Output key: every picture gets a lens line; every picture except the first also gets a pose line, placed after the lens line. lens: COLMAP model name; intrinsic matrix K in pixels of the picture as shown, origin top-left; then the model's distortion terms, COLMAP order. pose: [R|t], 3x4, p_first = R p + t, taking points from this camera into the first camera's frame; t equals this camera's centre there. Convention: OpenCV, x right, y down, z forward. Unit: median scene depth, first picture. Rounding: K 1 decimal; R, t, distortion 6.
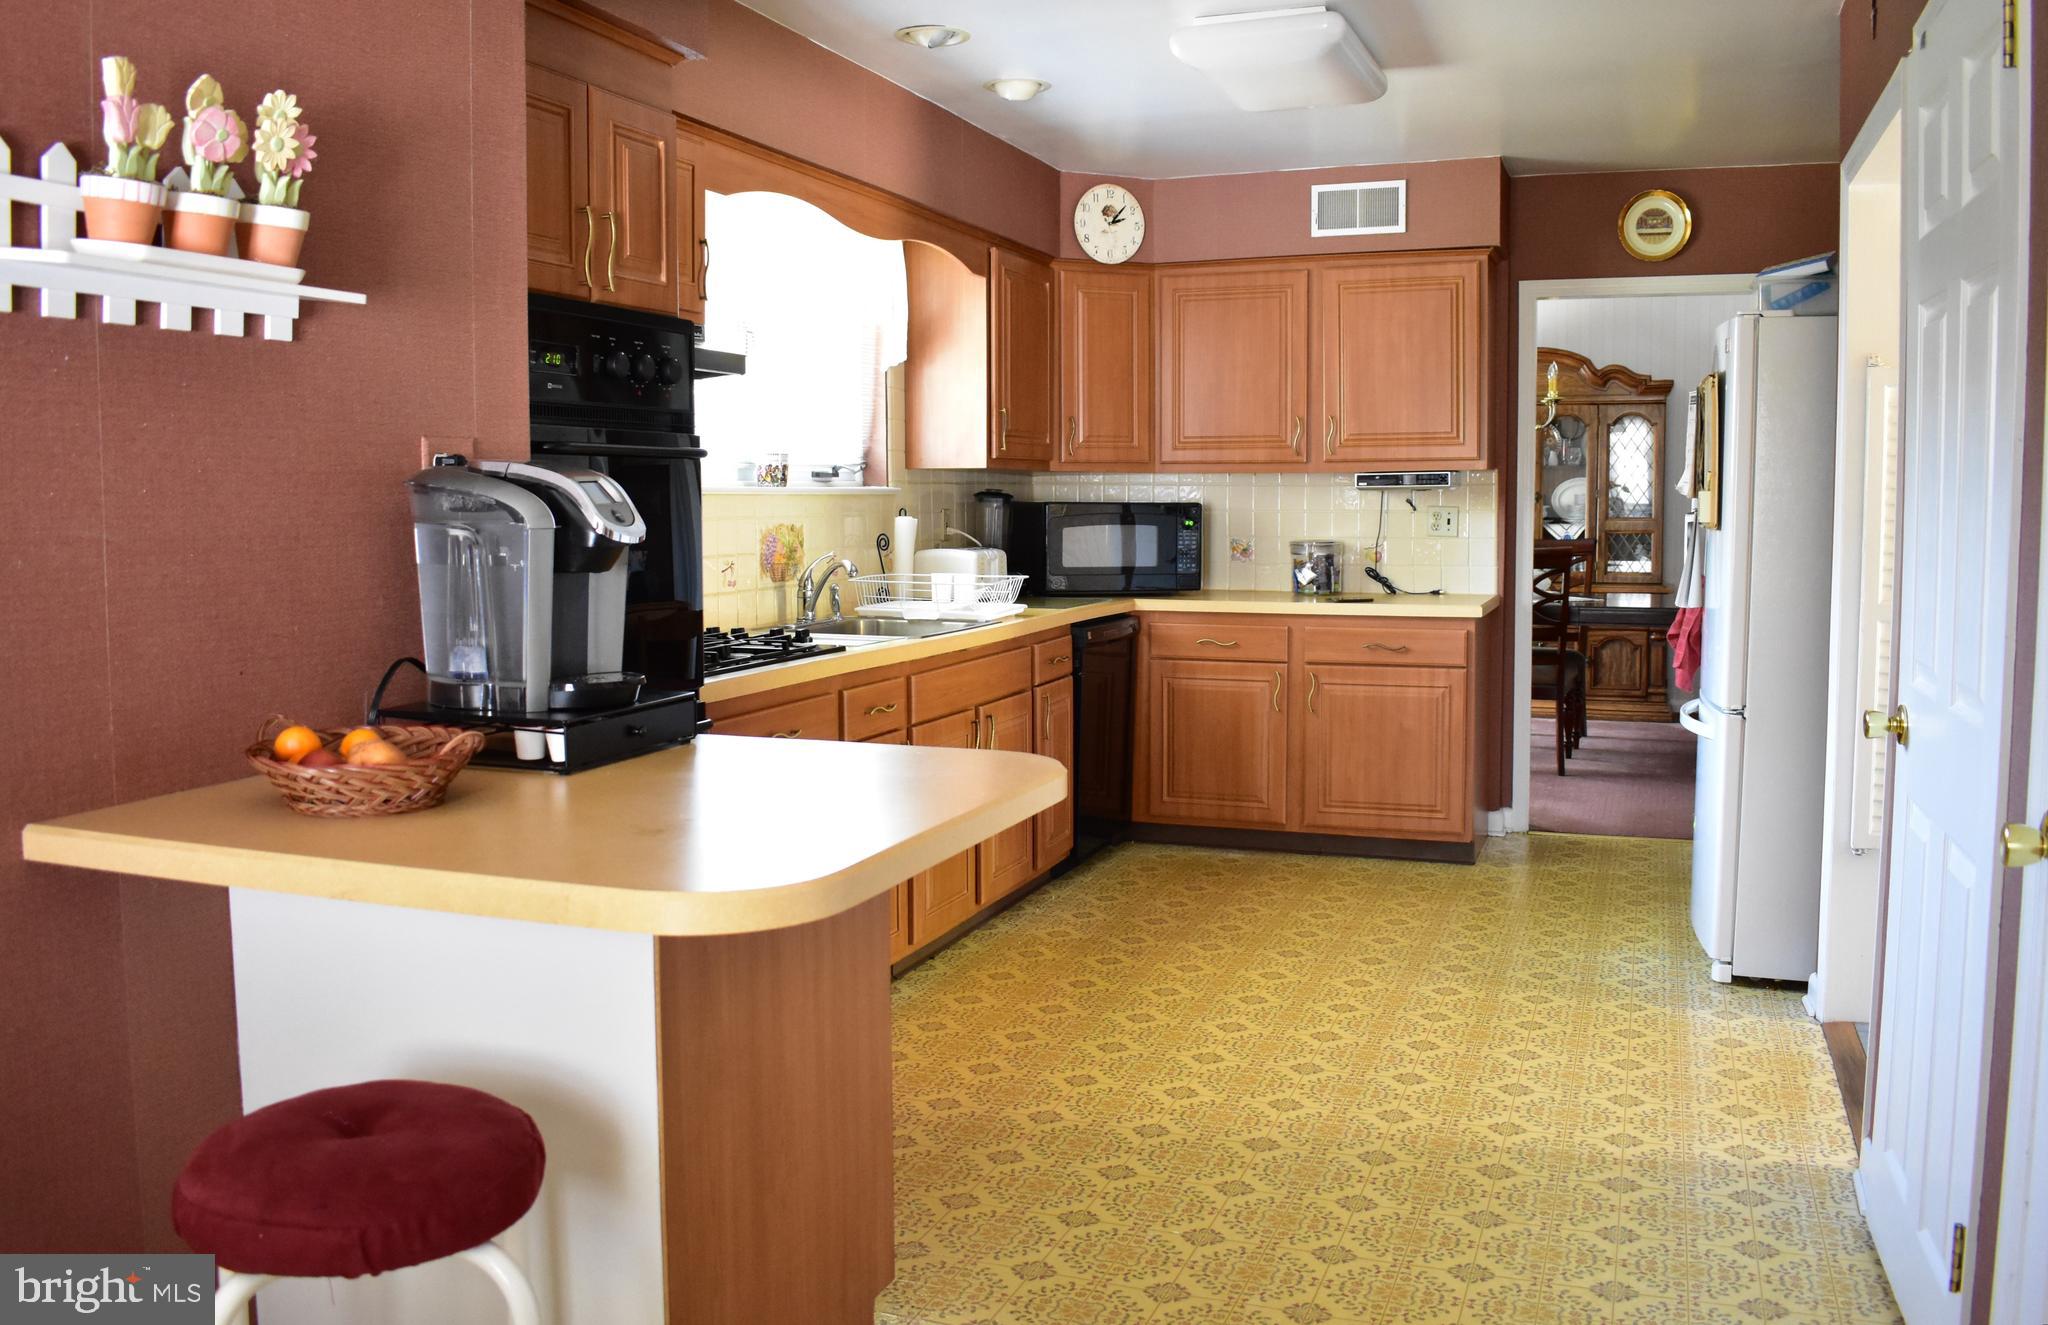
lens RADIAL K [[1697.0, 0, 1023.3], [0, 1697.0, 646.8], [0, 0, 1]] dist [-0.090211, -0.000832]
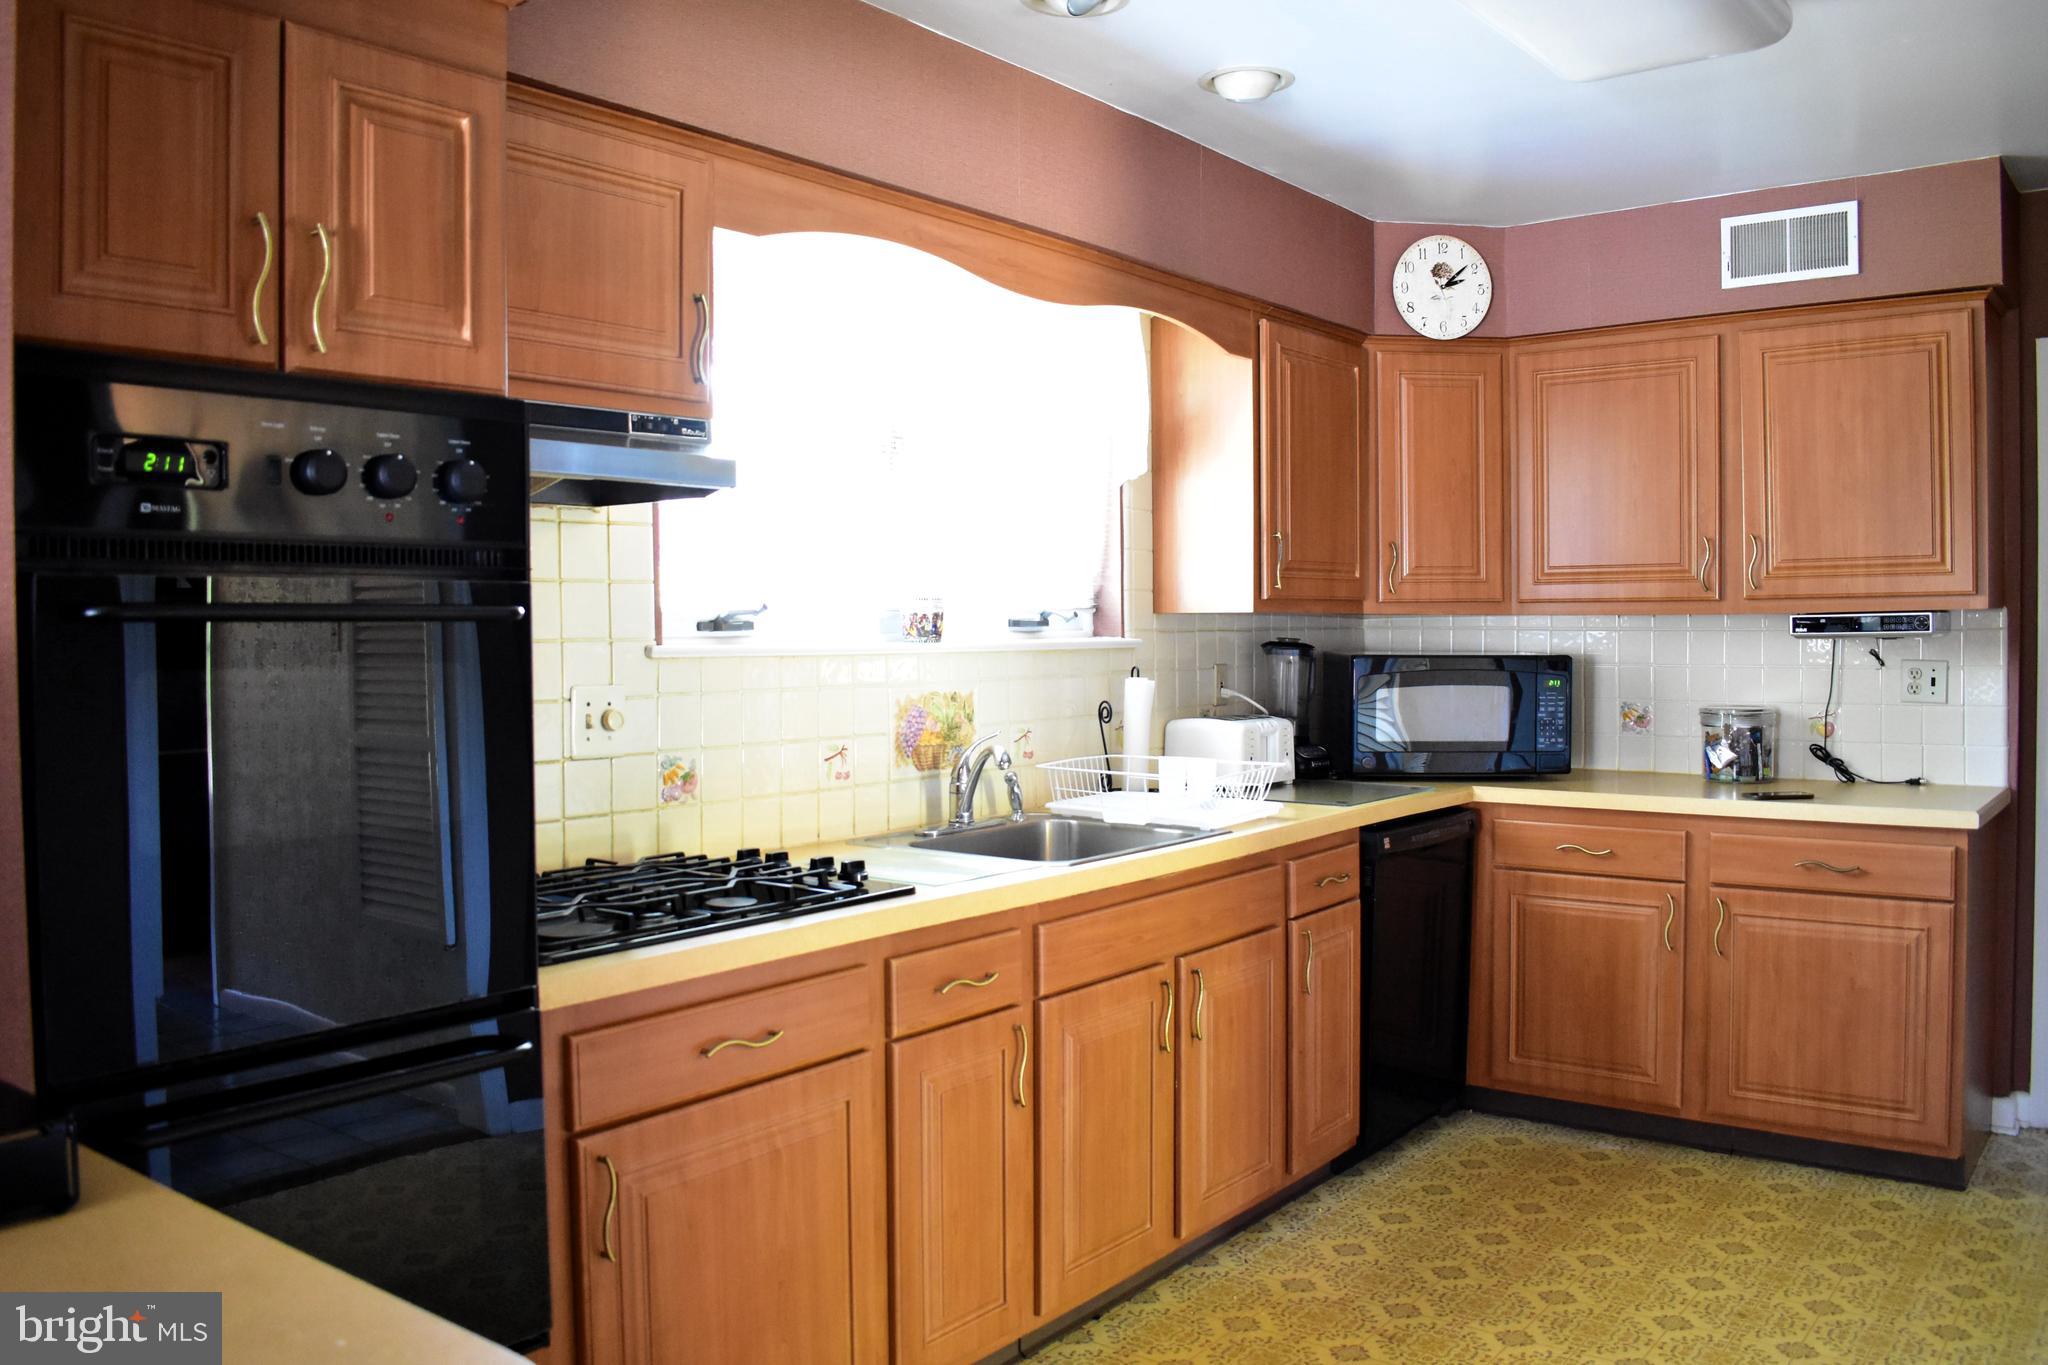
lens RADIAL K [[1649.9, 0, 1024.0], [0, 1649.9, 682.5], [0, 0, 1]] dist [-0.093363, 0.008310]
pose [[0.957138, 0.005530, -0.289580, 0.087376], [-0.020846, 0.998540, -0.049834, -0.034617], [0.288882, 0.053735, 0.955856, 0.265649]]
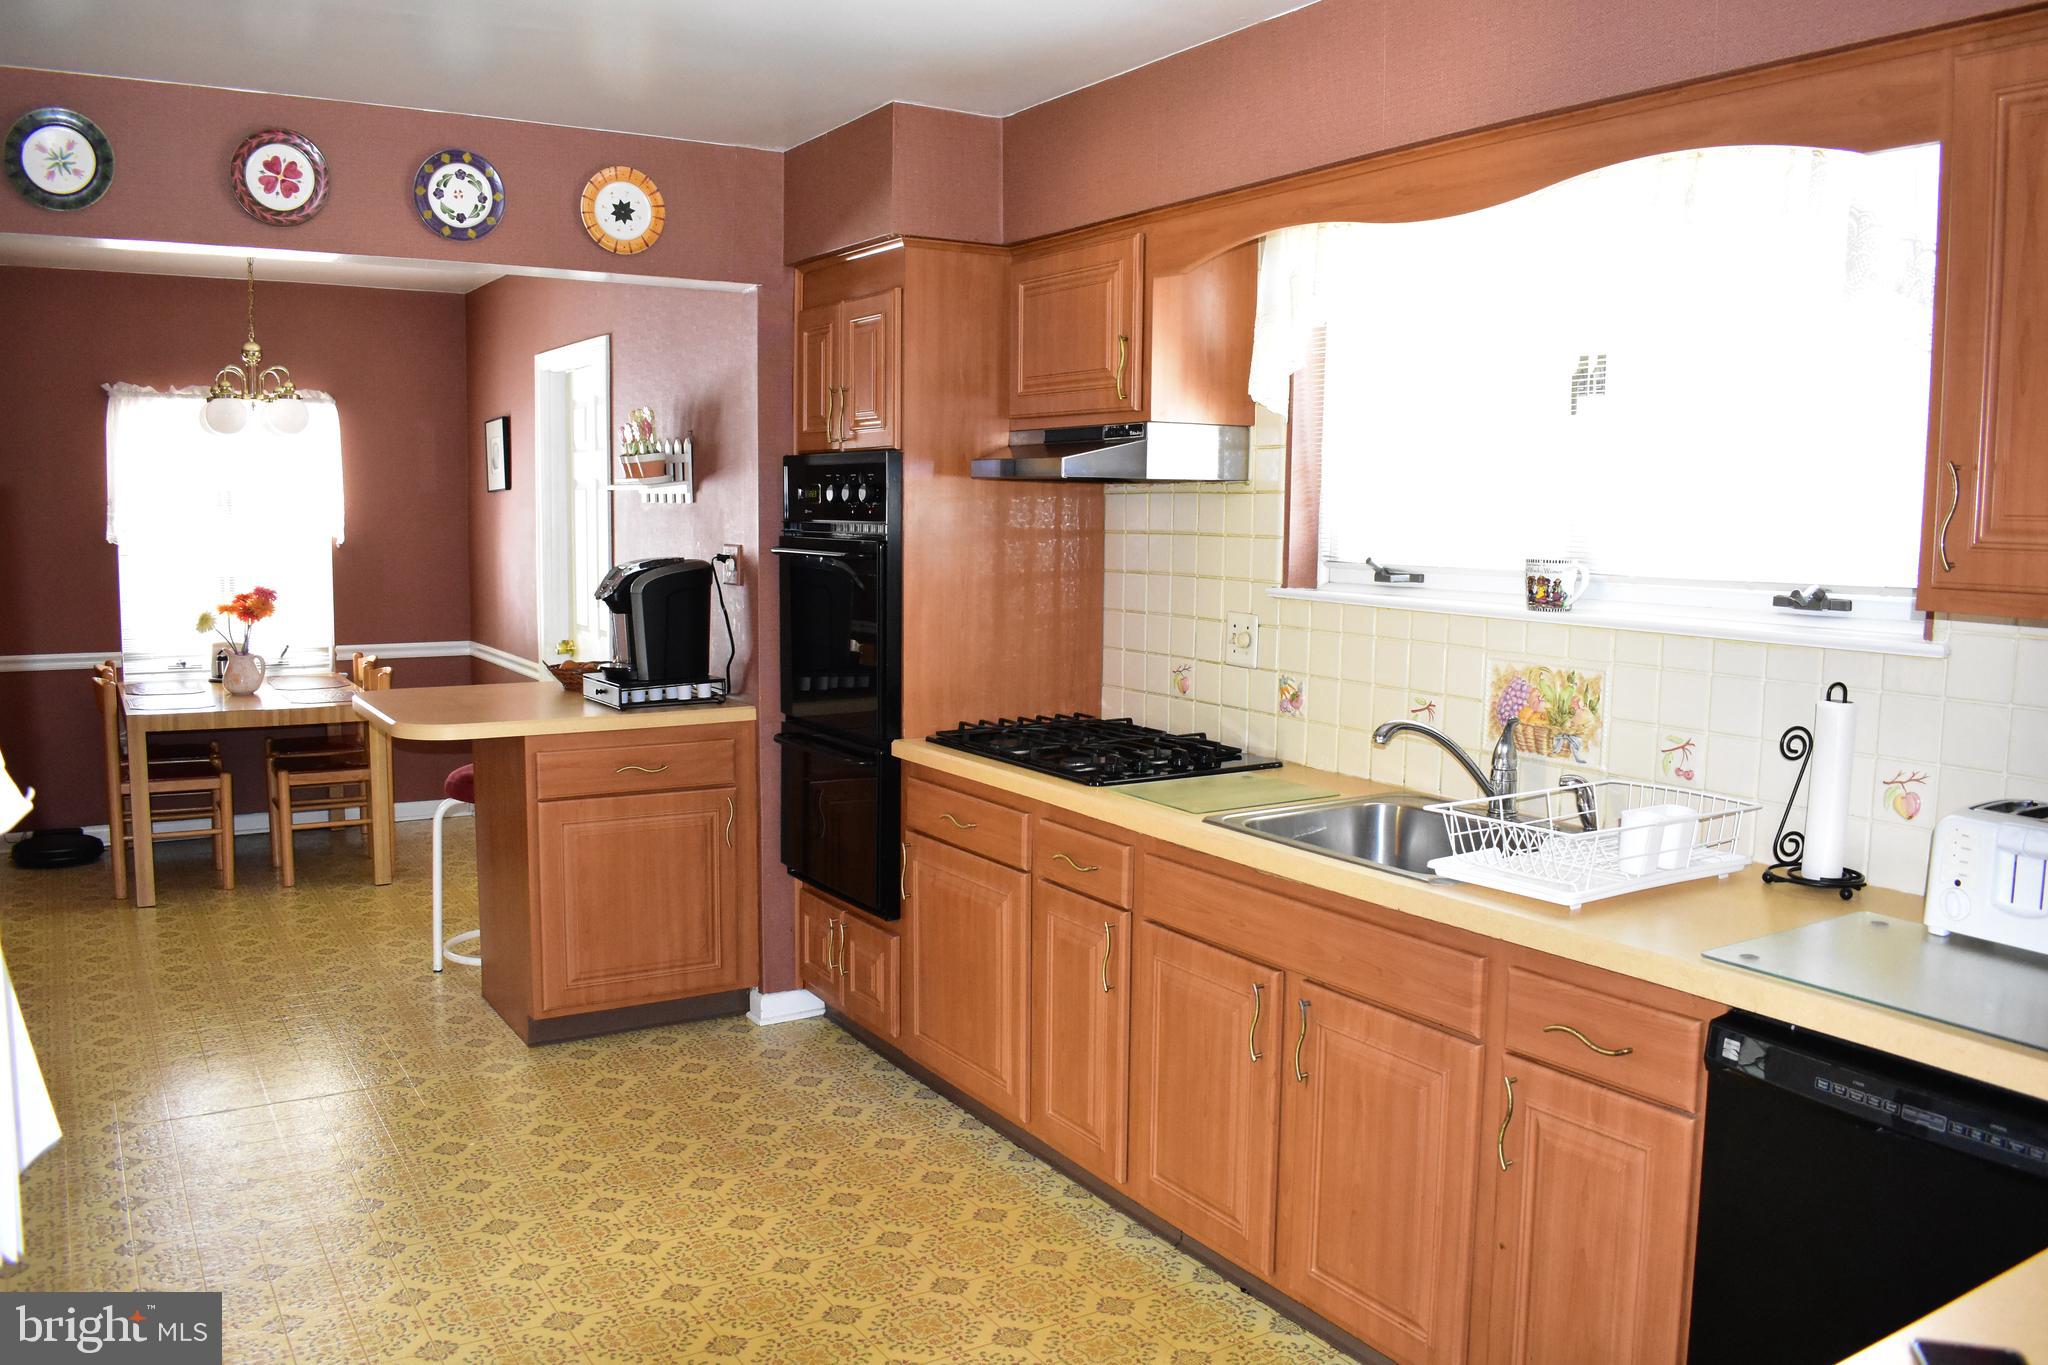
lens RADIAL K [[1593.2, 0, 1024.0], [0, 1593.2, 682.5], [0, 0, 1]] dist [-0.078339, -0.000519]
pose [[-0.606088, 0.085892, -0.790747, 0.387048], [-0.077014, 0.983144, 0.165820, -0.127245], [0.791661, 0.161400, -0.589257, 1.002862]]
